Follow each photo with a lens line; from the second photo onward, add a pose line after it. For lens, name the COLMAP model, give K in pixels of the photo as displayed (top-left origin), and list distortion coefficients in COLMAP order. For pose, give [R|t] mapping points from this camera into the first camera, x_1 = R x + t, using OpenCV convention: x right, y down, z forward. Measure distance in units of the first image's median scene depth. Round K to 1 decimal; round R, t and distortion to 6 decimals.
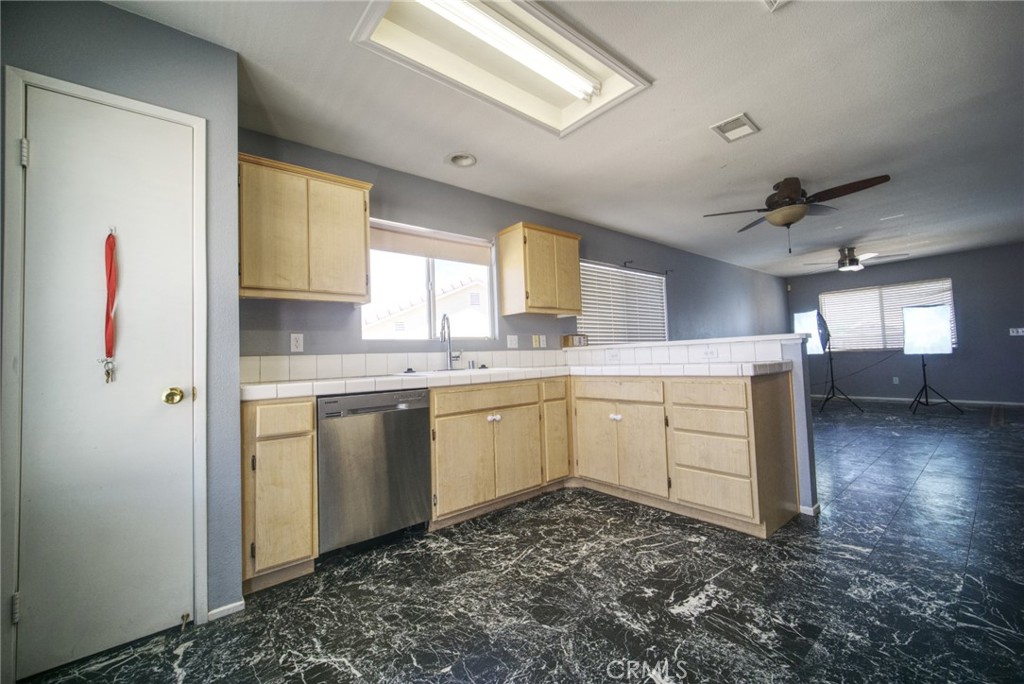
lens RADIAL K [[405.4, 0, 513.2], [0, 405.4, 342.7], [0, 0, 1]] dist [0.000649, 0.000134]
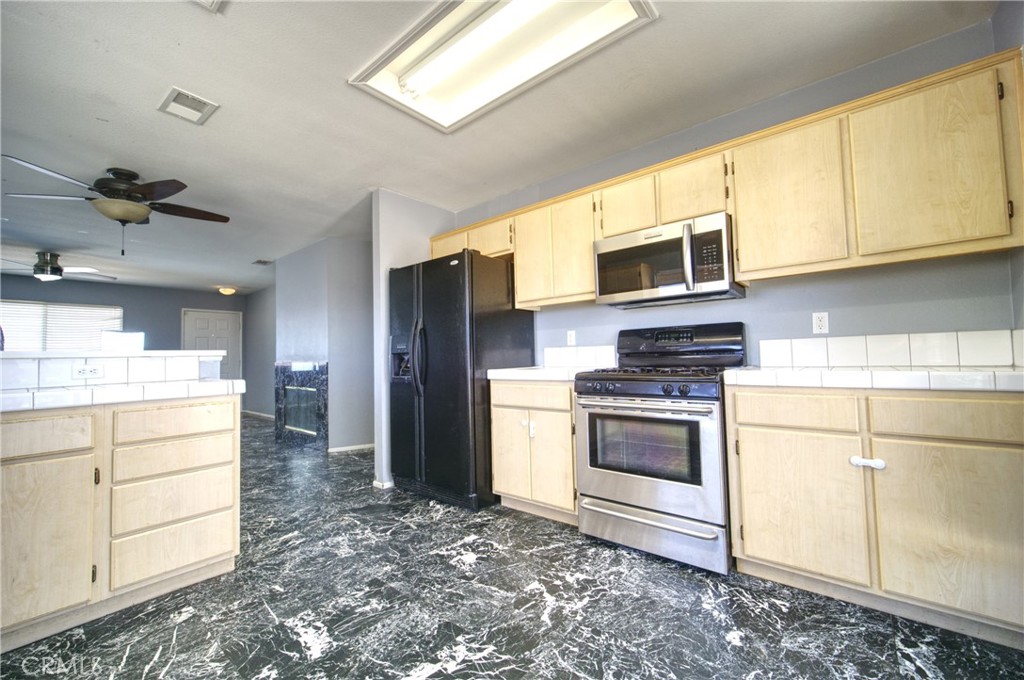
lens RADIAL K [[405.4, 0, 513.2], [0, 405.4, 340.7], [0, 0, 1]] dist [0.000649, 0.000134]
pose [[-0.176813, 0.082177, 0.980808, -0.501716], [-0.006047, 0.996399, -0.084573, 0.043170], [-0.984226, -0.020885, -0.175679, 0.624329]]
